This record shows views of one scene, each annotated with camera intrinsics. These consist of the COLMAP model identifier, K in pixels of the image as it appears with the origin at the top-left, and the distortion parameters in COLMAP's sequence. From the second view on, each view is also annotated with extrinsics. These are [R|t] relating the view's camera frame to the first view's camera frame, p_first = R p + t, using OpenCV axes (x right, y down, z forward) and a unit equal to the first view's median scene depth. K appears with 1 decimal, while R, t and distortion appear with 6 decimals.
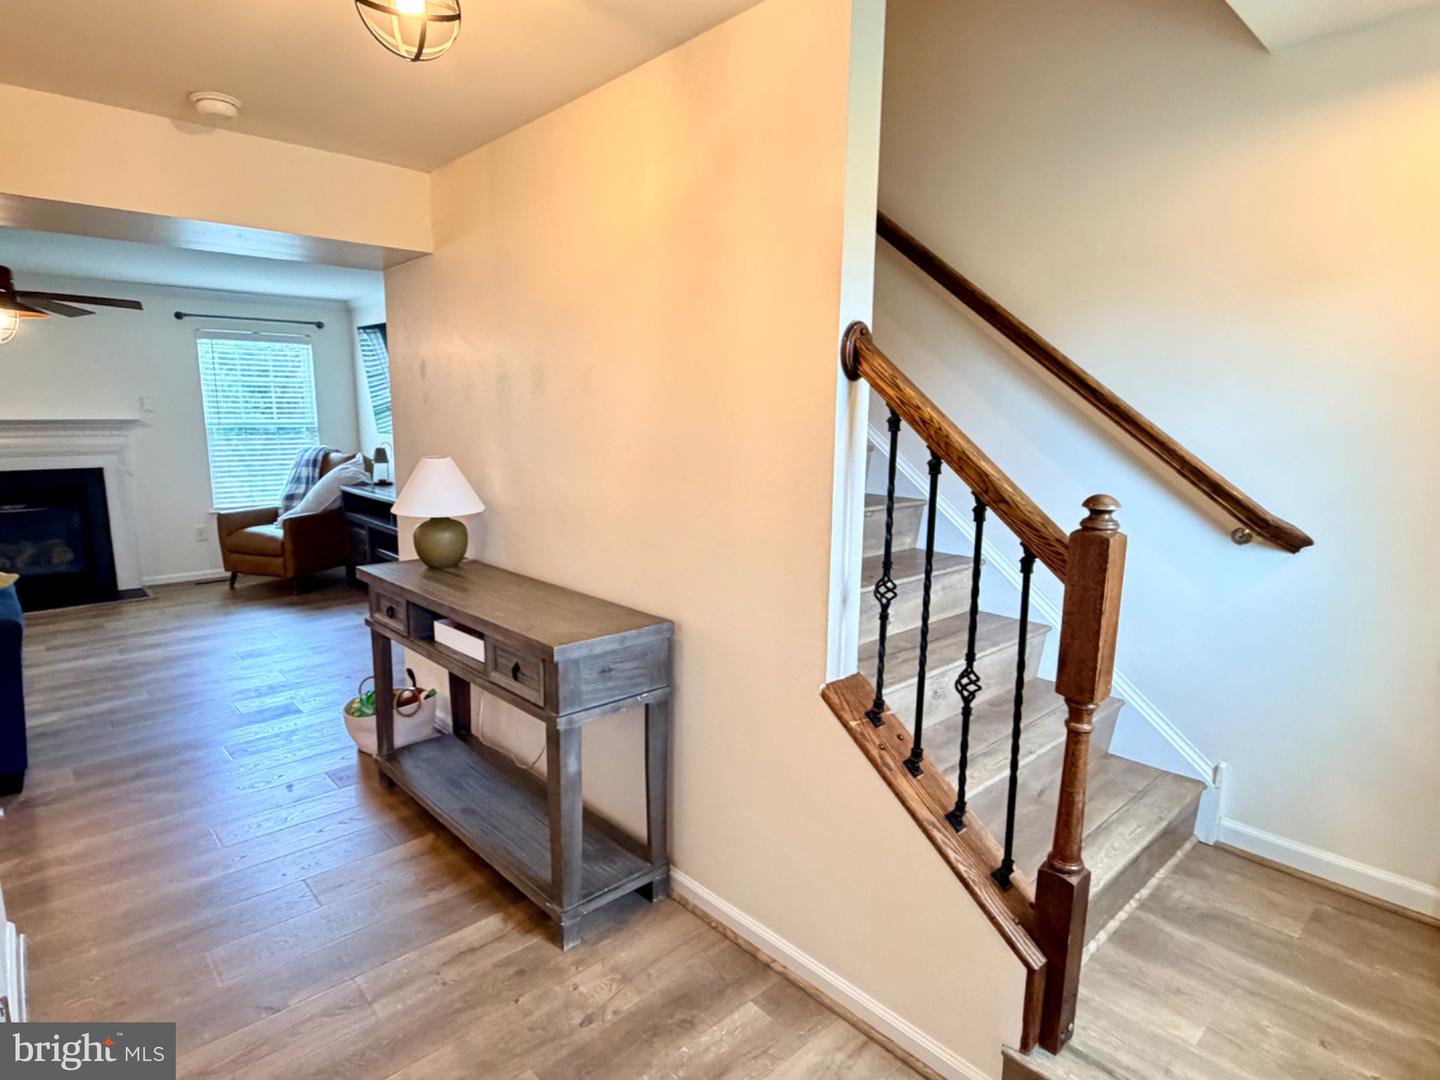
lens RADIAL K [[789.8, 0, 719.6], [0, 789.8, 539.9], [0, 0, 1]] dist [-0.002807, 0.000201]
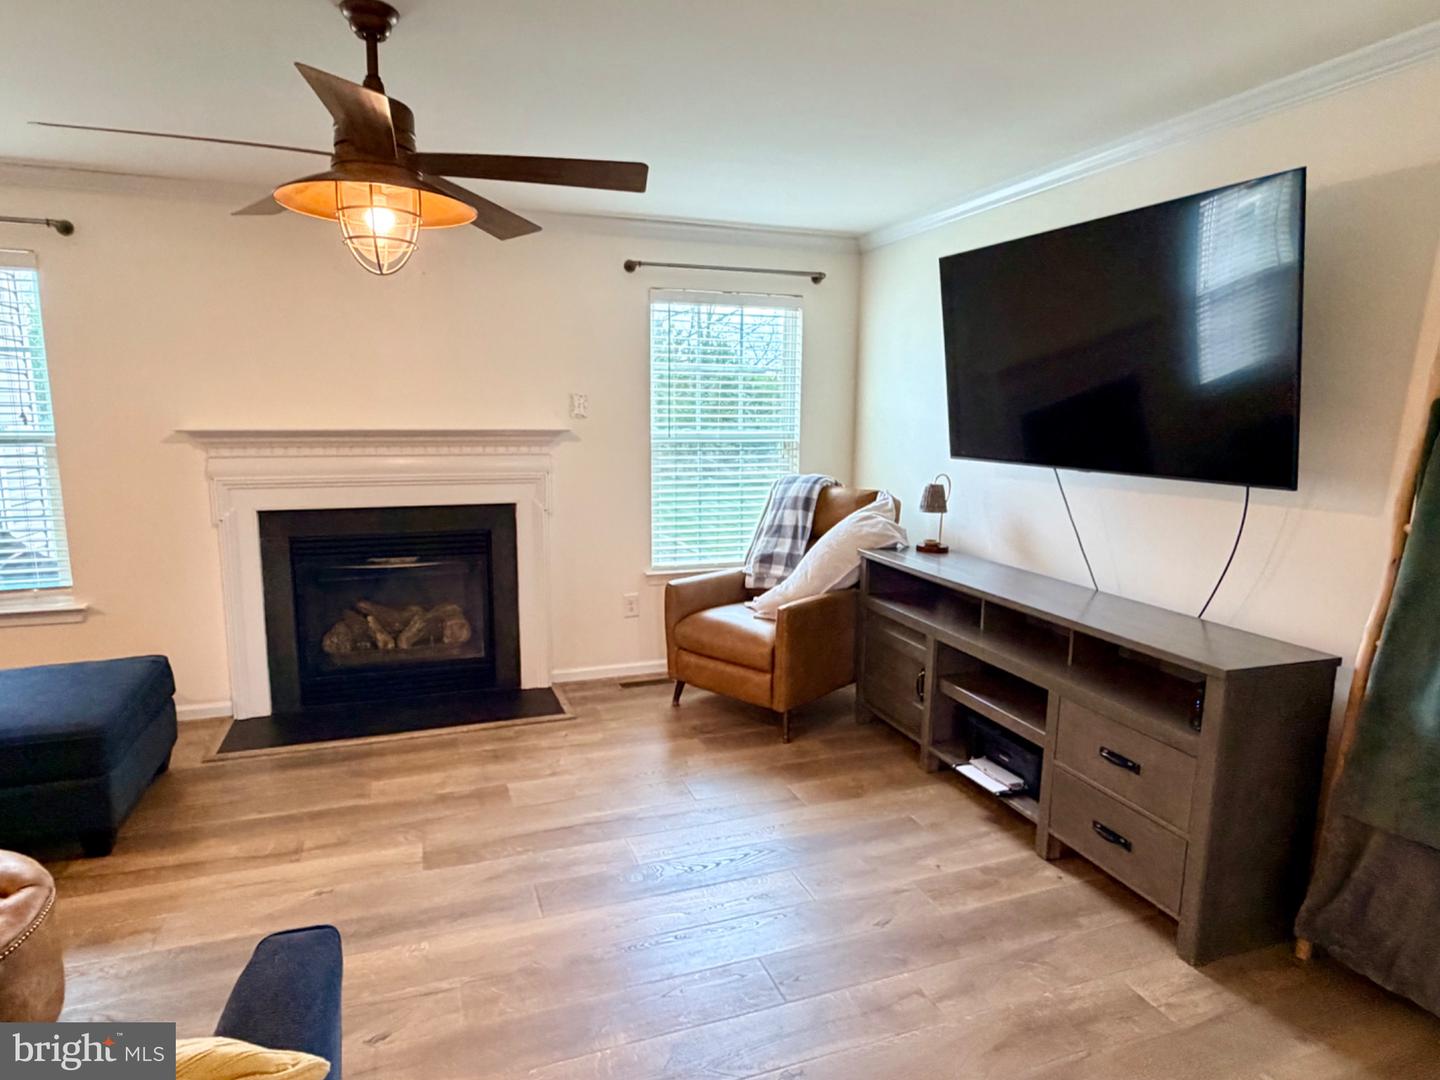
lens RADIAL K [[837.3, 0, 720.0], [0, 837.3, 540.0], [0, 0, 1]] dist [-0.016326, 0.001262]
pose [[0.924701, 0.059377, -0.376036, -0.904342], [-0.064669, 0.997906, -0.001455, -0.175668], [0.375162, 0.025663, 0.926604, 1.052896]]
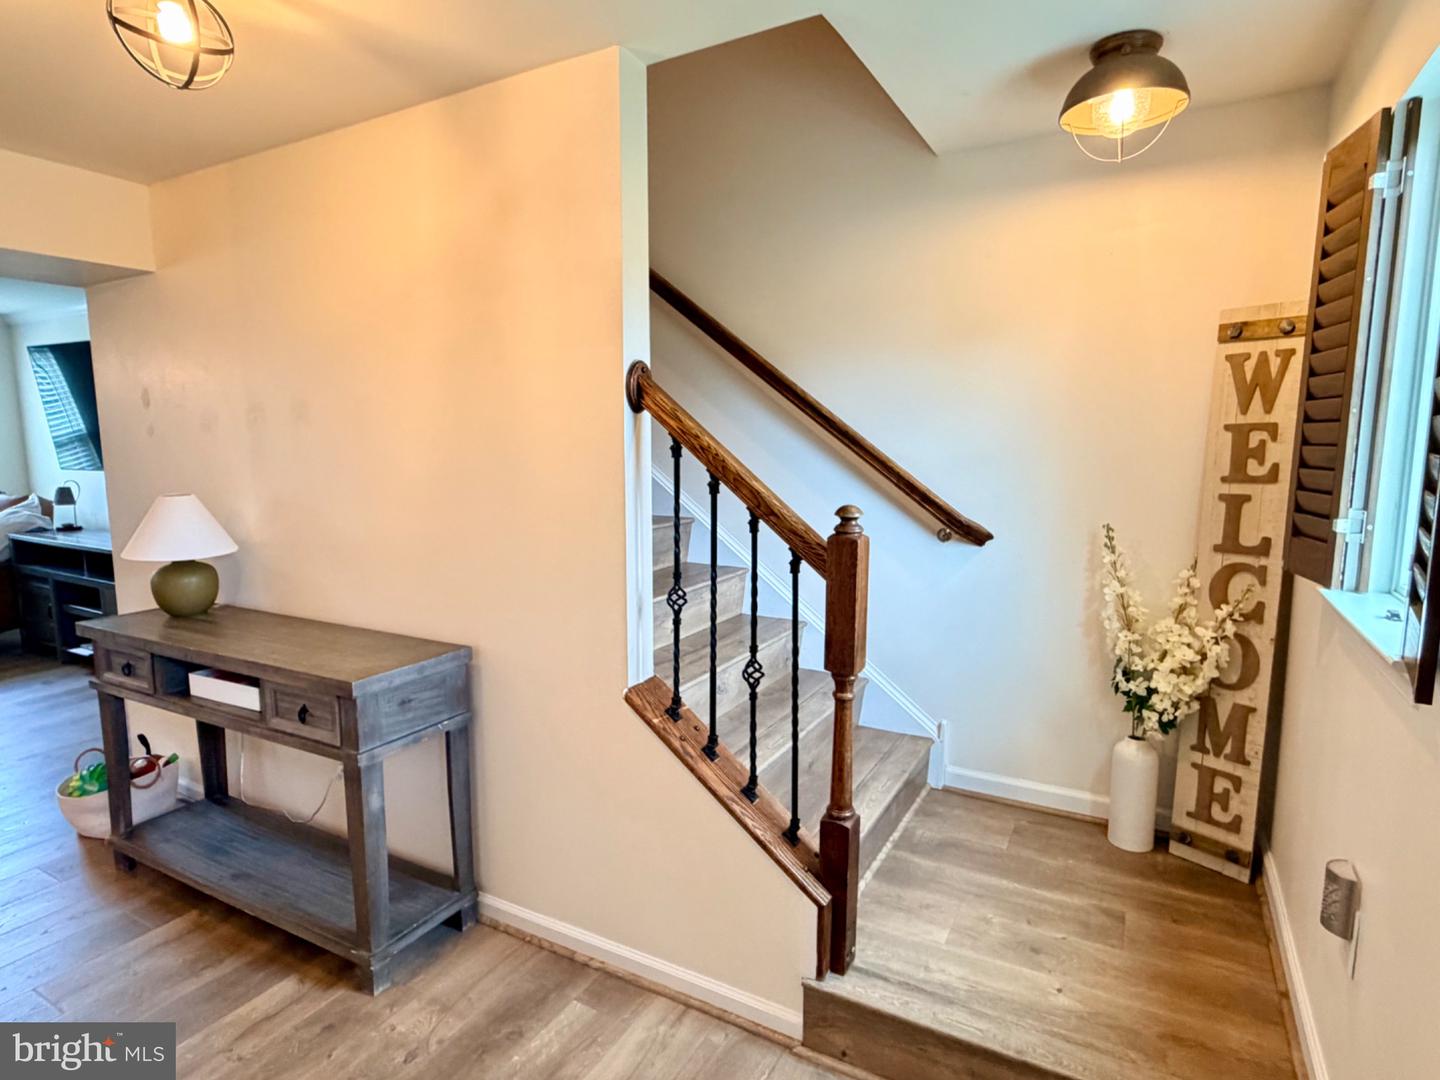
lens RADIAL K [[790.3, 0, 718.3], [0, 790.3, 535.1], [0, 0, 1]] dist [-0.002496, -0.000375]
pose [[0.949228, -0.051214, 0.310393, -0.063811], [0.062530, 0.997688, -0.026610, 0.006434], [-0.308313, 0.044667, 0.950236, -0.074197]]
